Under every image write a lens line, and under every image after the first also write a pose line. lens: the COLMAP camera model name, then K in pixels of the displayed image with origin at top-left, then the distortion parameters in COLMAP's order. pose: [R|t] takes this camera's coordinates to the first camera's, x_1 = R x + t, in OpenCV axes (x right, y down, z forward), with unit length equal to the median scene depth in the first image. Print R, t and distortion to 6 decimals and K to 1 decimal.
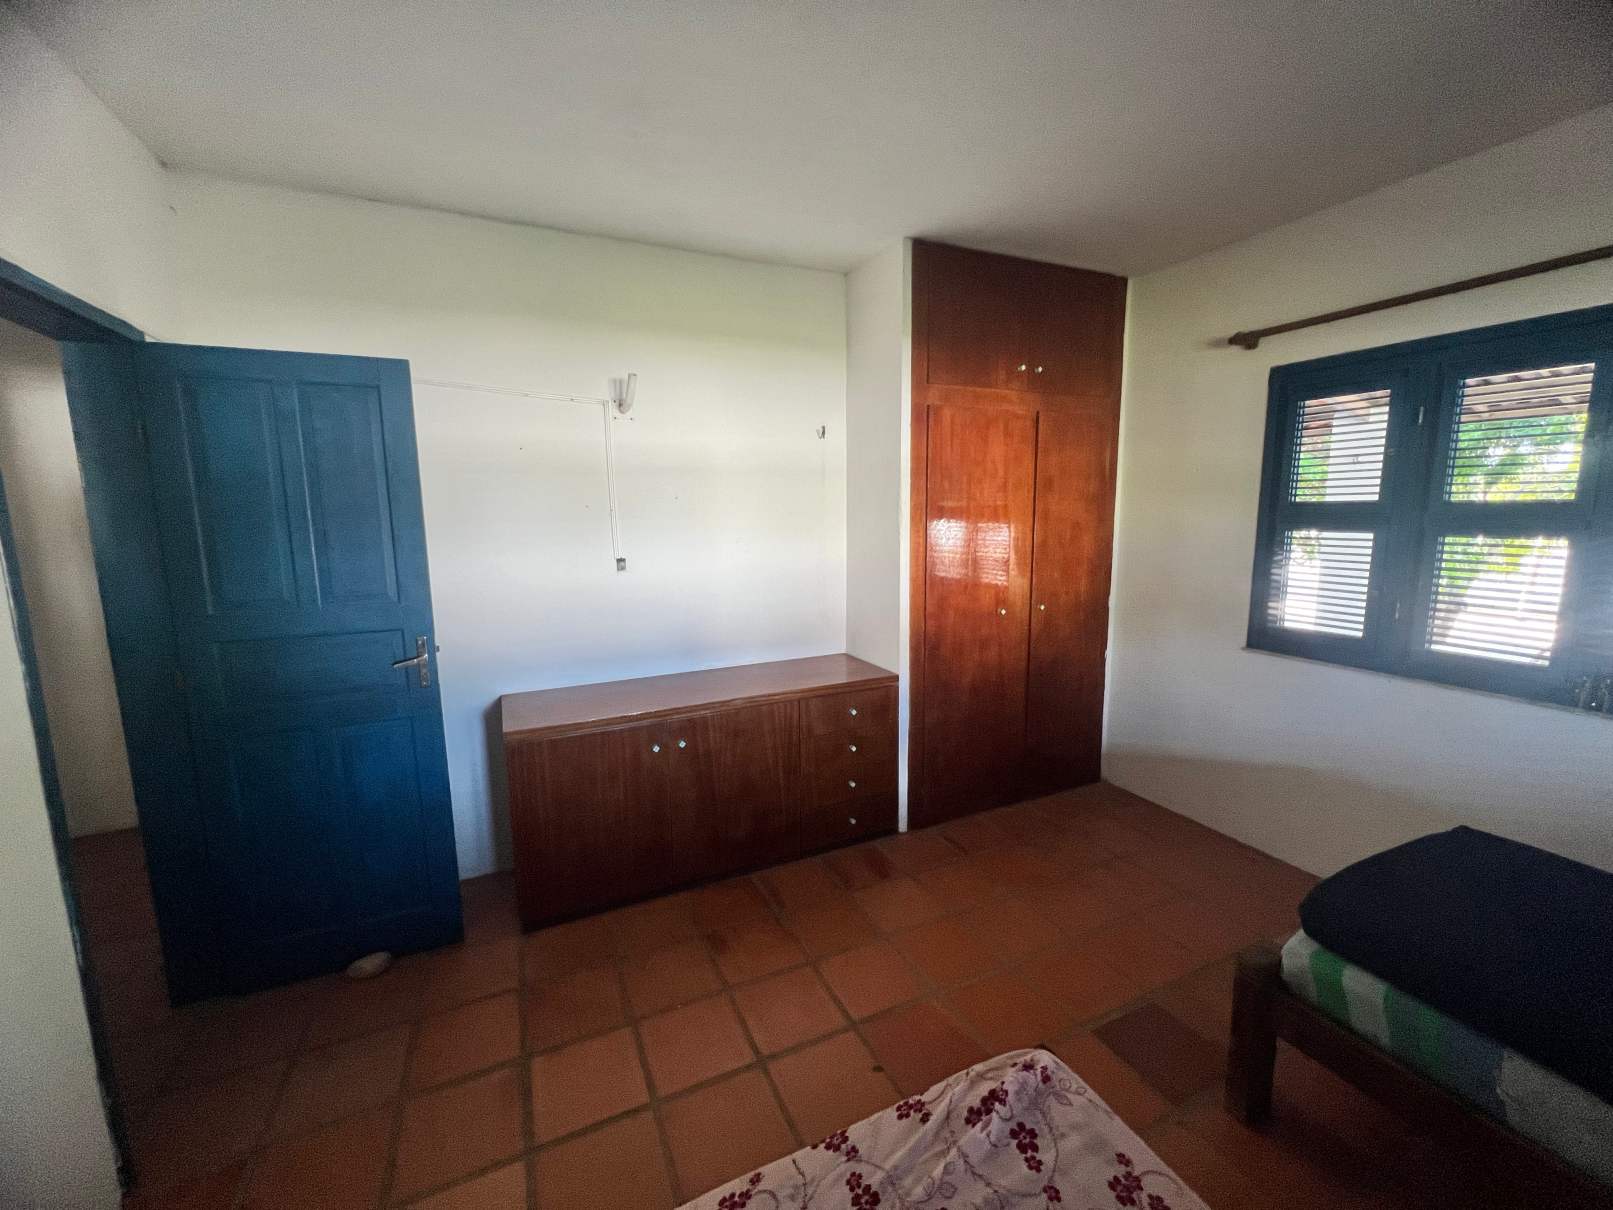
lens RADIAL K [[644.9, 0, 800.7], [0, 644.9, 598.5], [0, 0, 1]] dist [-0.001501, 0.000672]
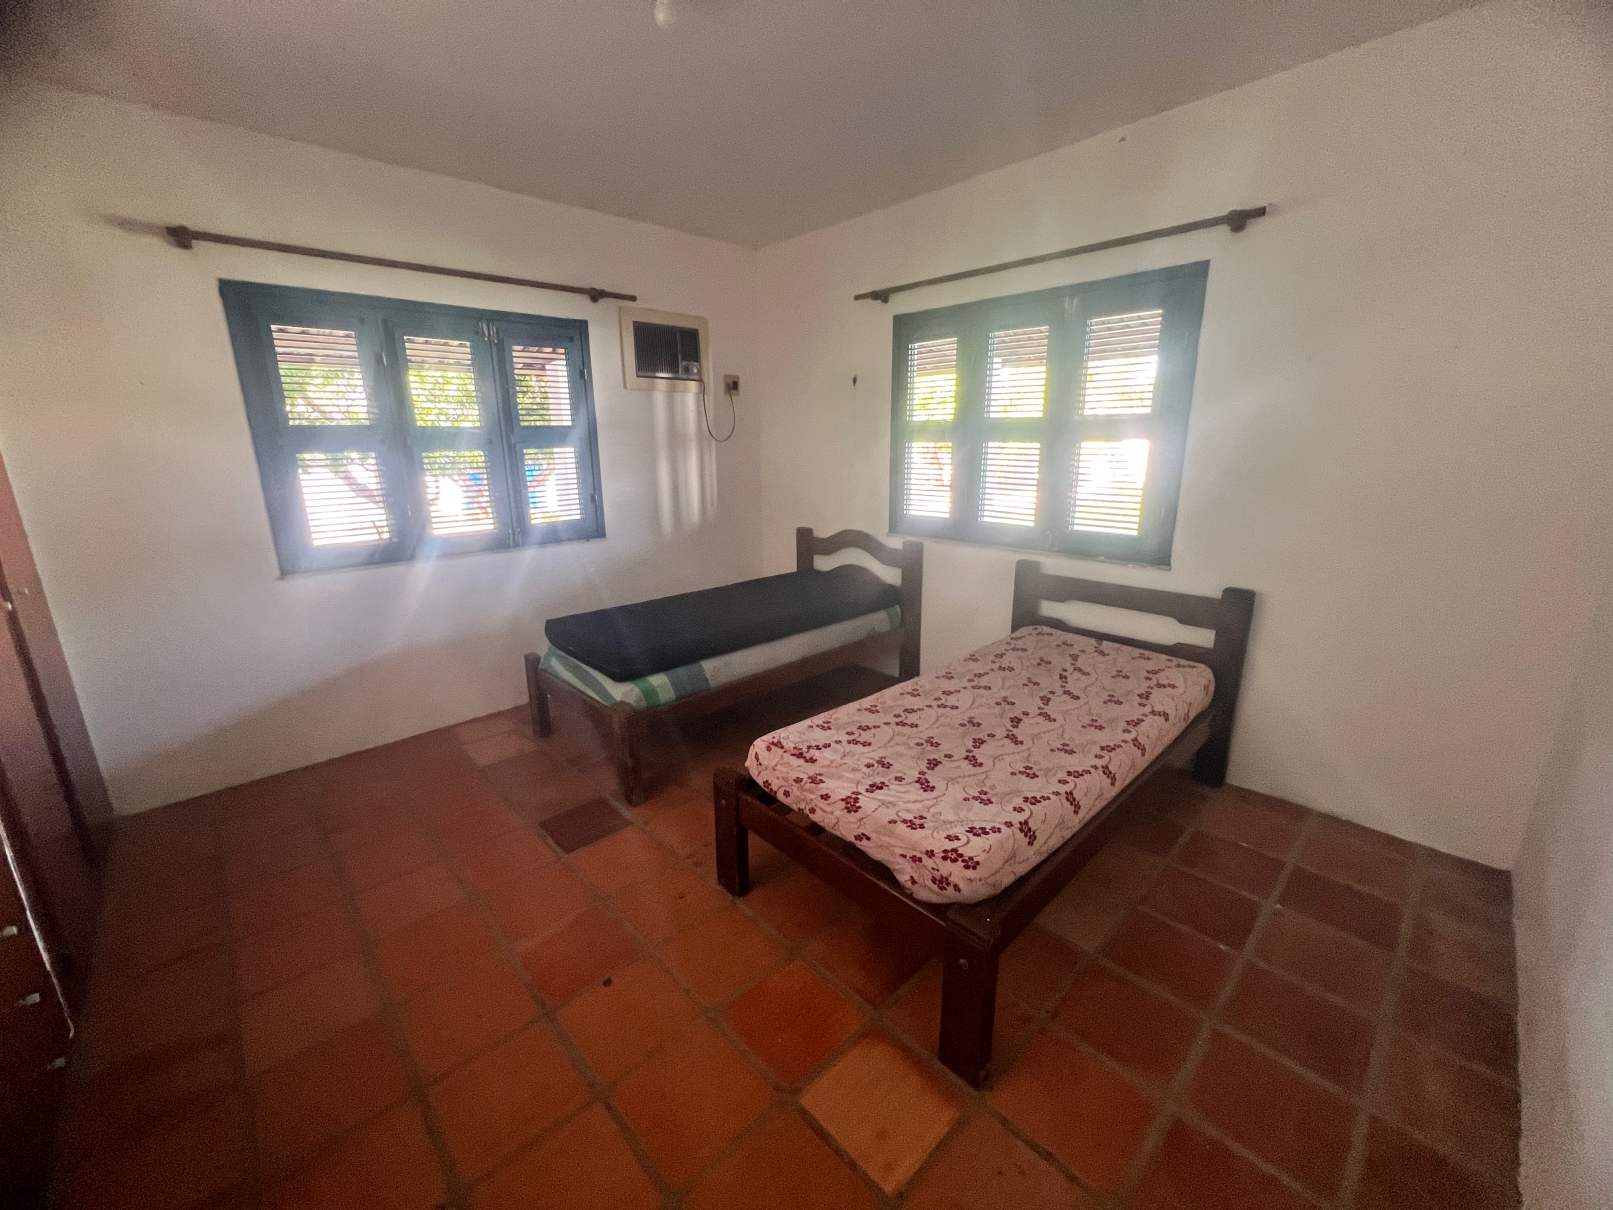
lens RADIAL K [[644.9, 0, 800.7], [0, 644.9, 598.5], [0, 0, 1]] dist [-0.001501, 0.000672]
pose [[-0.321579, -0.214012, 0.922380, -0.525677], [0.147721, 0.950857, 0.272121, -0.046270], [-0.935289, 0.223764, -0.274162, 0.584531]]
